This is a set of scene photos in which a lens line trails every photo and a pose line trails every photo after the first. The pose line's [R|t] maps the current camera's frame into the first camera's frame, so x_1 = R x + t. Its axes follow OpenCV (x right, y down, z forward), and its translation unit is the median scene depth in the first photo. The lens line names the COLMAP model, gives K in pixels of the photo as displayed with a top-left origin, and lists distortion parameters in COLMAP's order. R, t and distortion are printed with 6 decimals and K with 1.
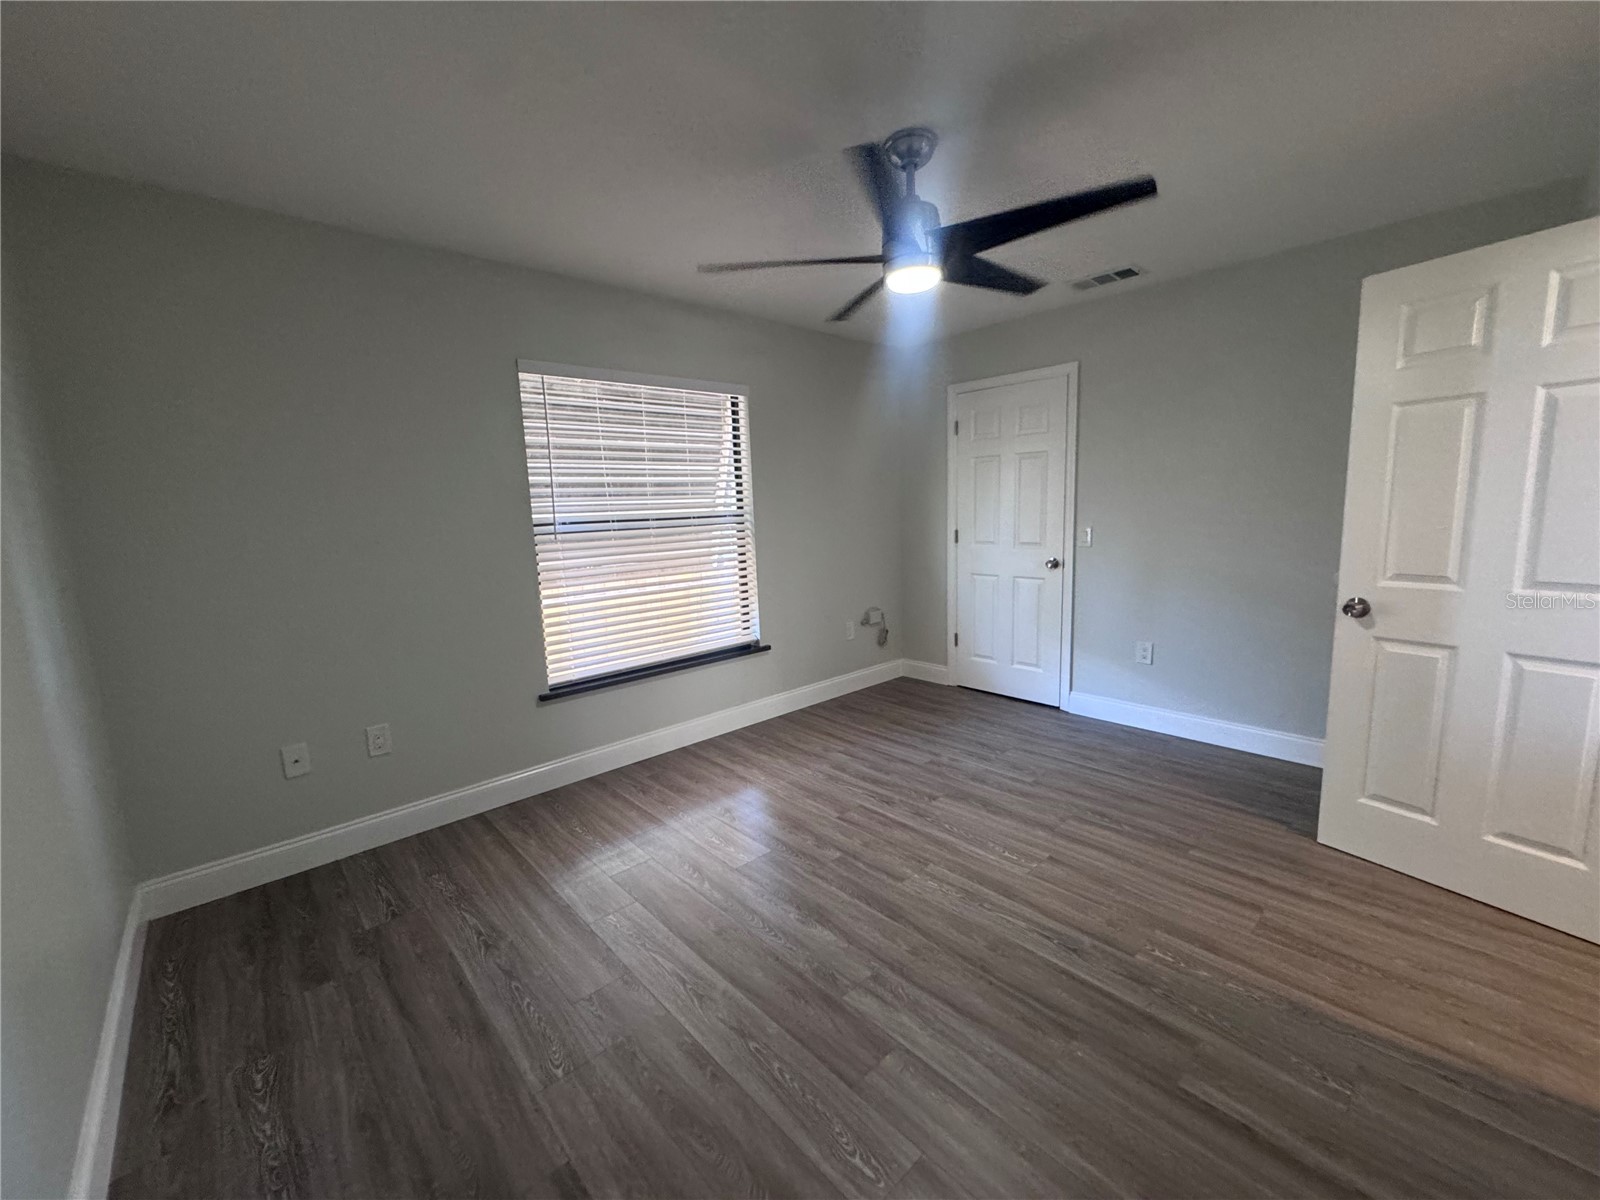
lens RADIAL K [[637.6, 0, 797.5], [0, 637.6, 601.1], [0, 0, 1]] dist [-0.003794, 0.000607]
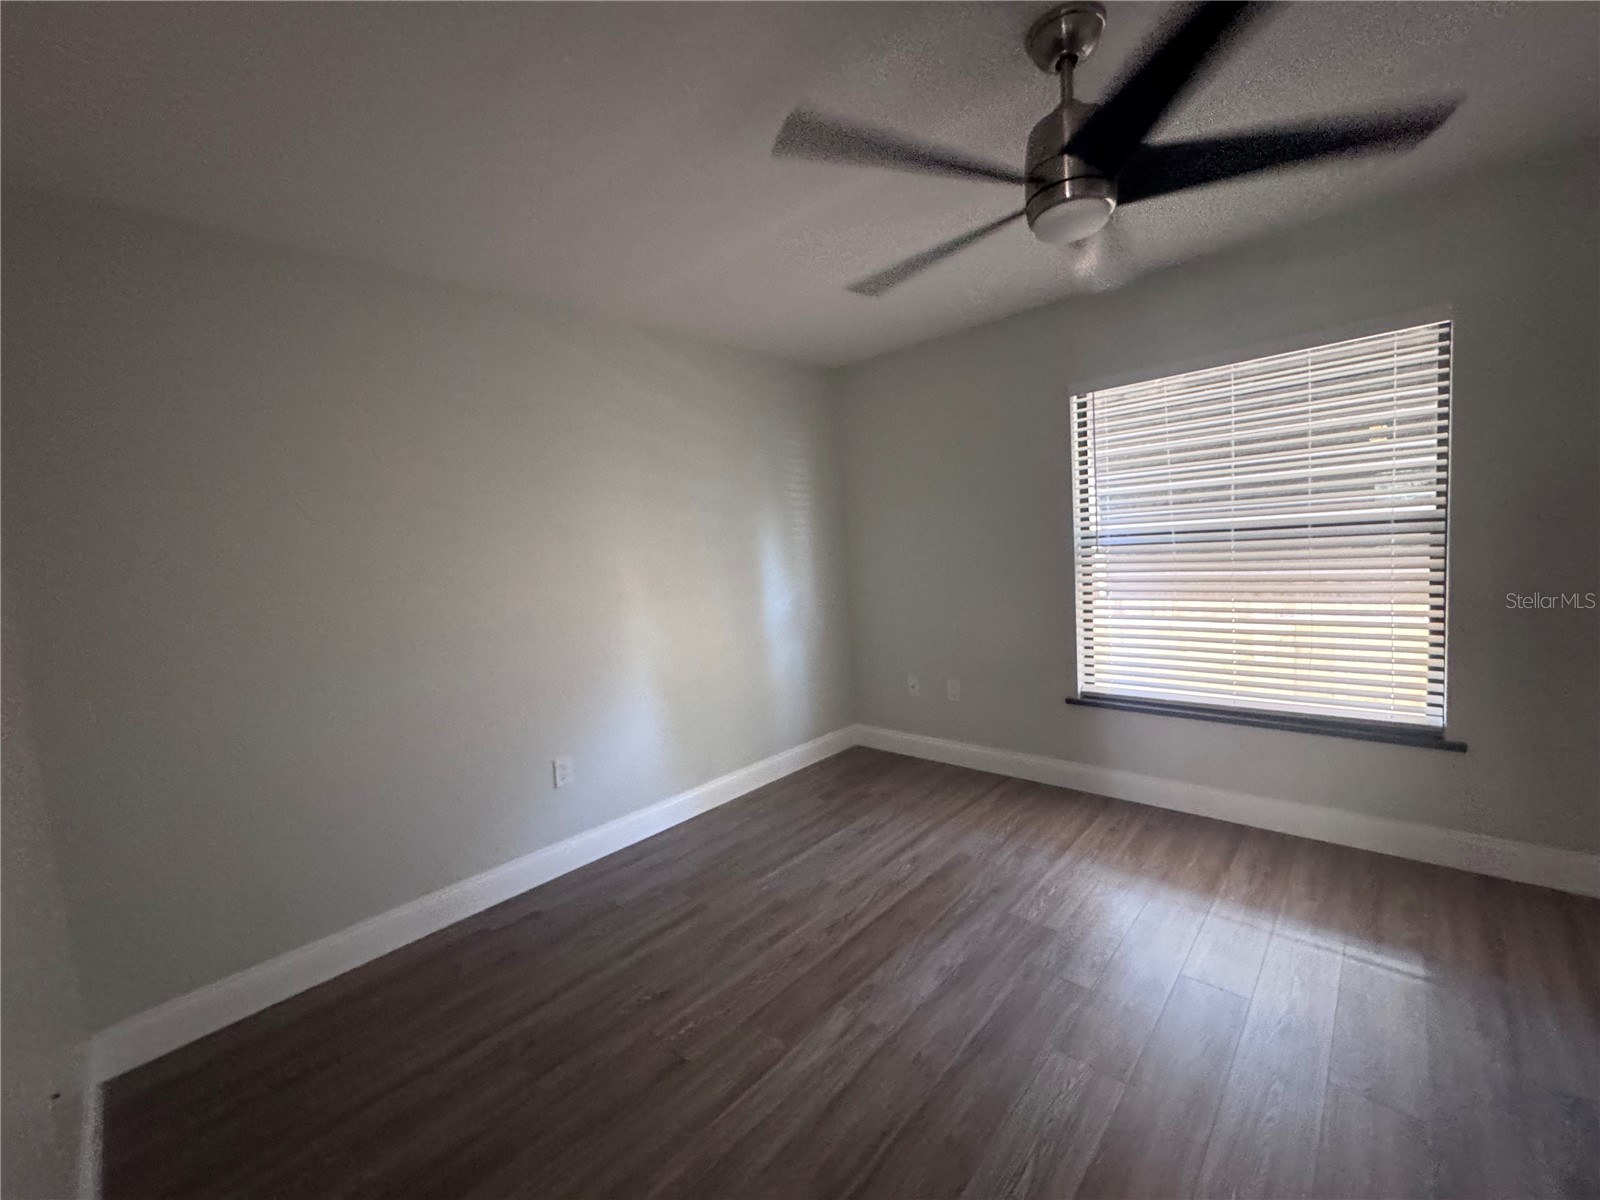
lens RADIAL K [[637.6, 0, 793.7], [0, 637.6, 594.2], [0, 0, 1]] dist [-0.003794, 0.000607]
pose [[0.082653, 0.115417, -0.989872, 0.604886], [-0.081839, 0.990702, 0.108680, -0.103411], [0.993212, 0.072028, 0.091330, 0.442598]]
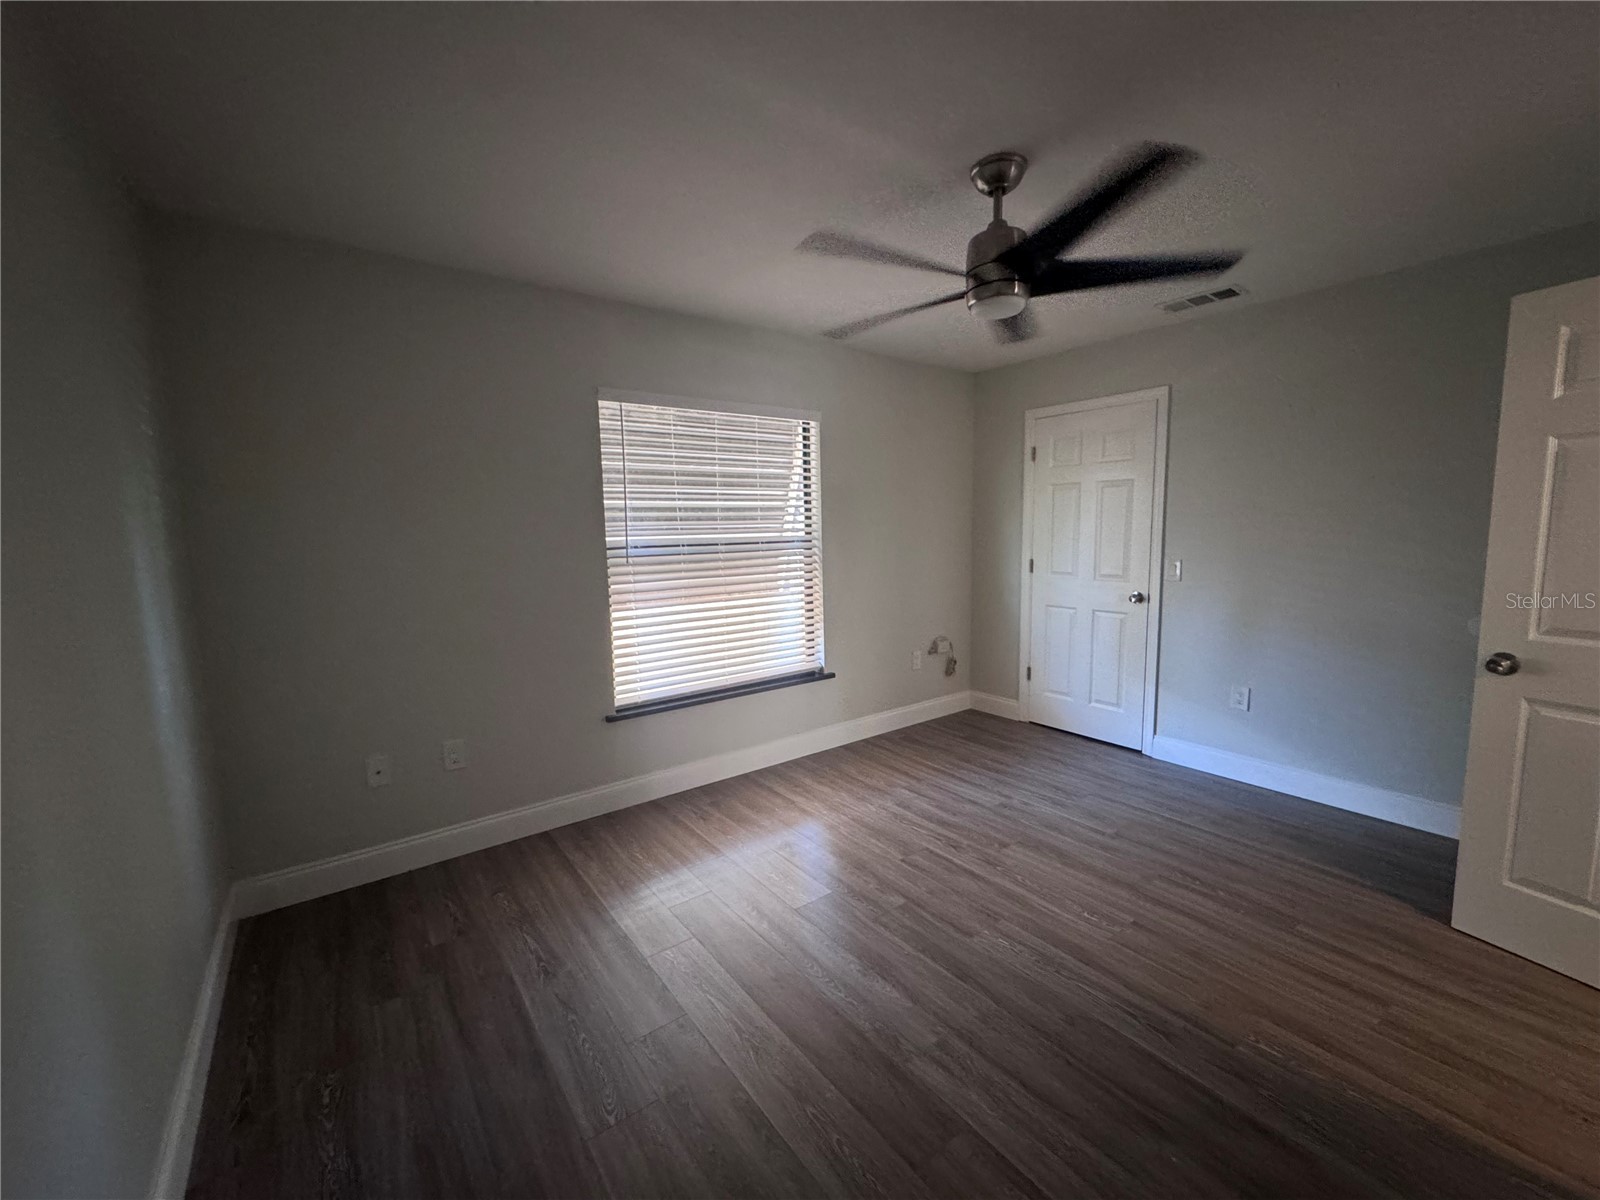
lens RADIAL K [[637.6, 0, 797.2], [0, 637.6, 601.1], [0, 0, 1]] dist [-0.003794, 0.000607]
pose [[0.994831, 0.028042, -0.097600, -0.009542], [-0.030825, 0.999157, -0.027126, -0.017102], [0.096757, 0.029994, 0.994856, 0.017809]]
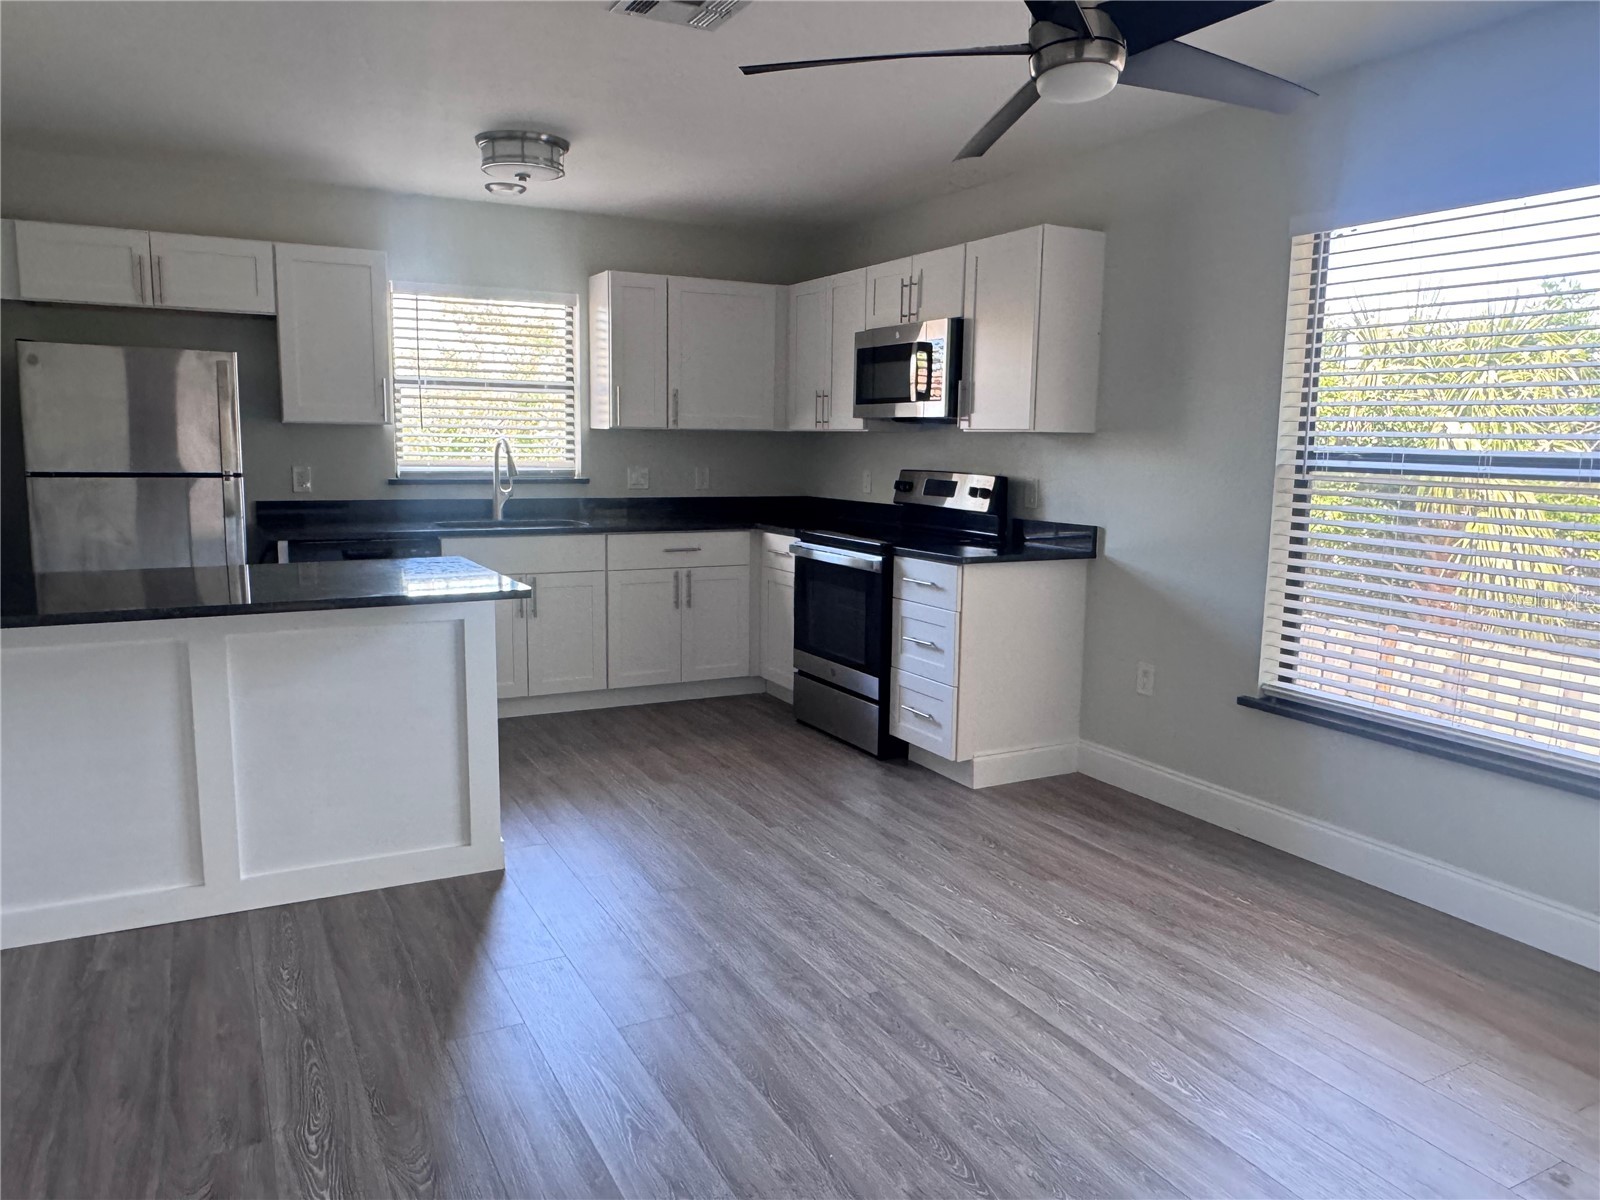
lens RADIAL K [[1124.0, 0, 800.2], [0, 1124.0, 597.4], [0, 0, 1]] dist [-0.003566, -0.000345]
pose [[-0.237804, 0.173168, -0.955752, 0.893092], [-0.149494, 0.965730, 0.212172, -0.149006], [0.959740, 0.193335, -0.203767, 0.771558]]
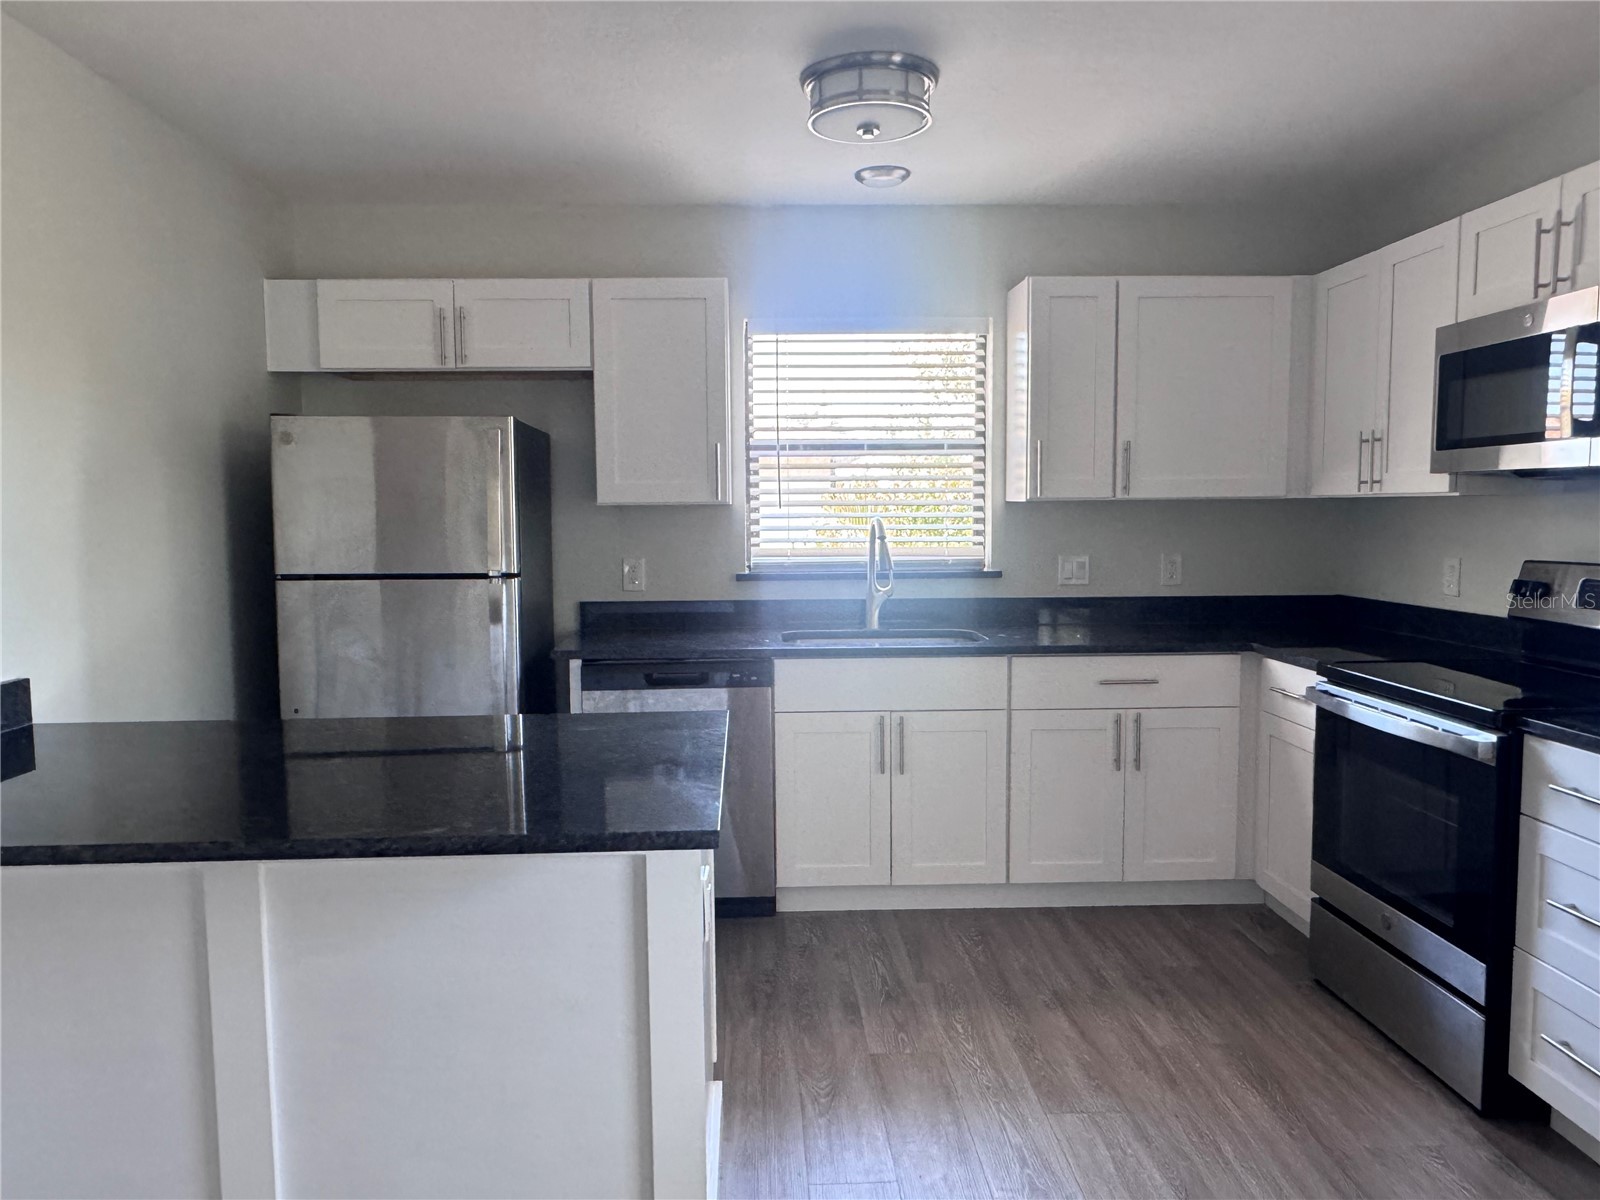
lens RADIAL K [[1124.0, 0, 784.4], [0, 1124.0, 606.7], [0, 0, 1]] dist [-0.003566, -0.000345]
pose [[-0.639155, 0.115644, -0.760334, 0.323653], [-0.078739, 0.973596, 0.214270, -0.114593], [0.765037, 0.196819, -0.613173, 0.641441]]
